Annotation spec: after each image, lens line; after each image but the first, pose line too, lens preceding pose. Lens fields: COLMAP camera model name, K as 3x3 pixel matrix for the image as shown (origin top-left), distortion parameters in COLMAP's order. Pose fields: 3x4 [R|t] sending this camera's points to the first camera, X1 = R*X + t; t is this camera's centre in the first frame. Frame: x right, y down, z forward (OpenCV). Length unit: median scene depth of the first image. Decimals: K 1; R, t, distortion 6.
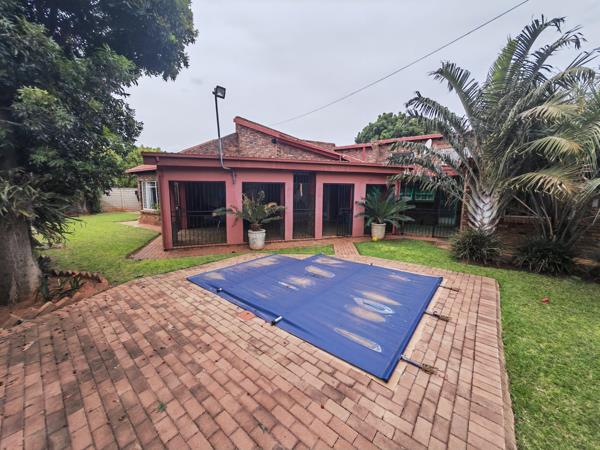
lens RADIAL K [[229.9, 0, 300.0], [0, 229.9, 225.0], [0, 0, 1]] dist [-0.002692, 0.000219]
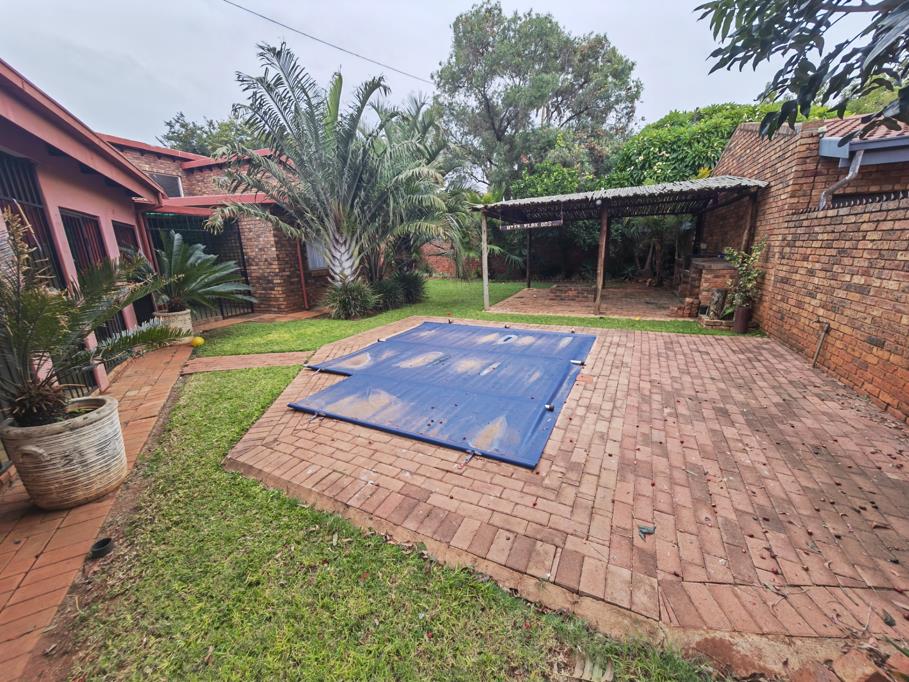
lens RADIAL K [[348.3, 0, 454.5], [0, 348.3, 341.0], [0, 0, 1]] dist [-0.002692, 0.000219]
pose [[-0.211365, -0.251249, 0.944563, -1.223531], [0.162676, 0.943874, 0.287468, -0.158521], [-0.963775, 0.214418, -0.158630, 1.548409]]
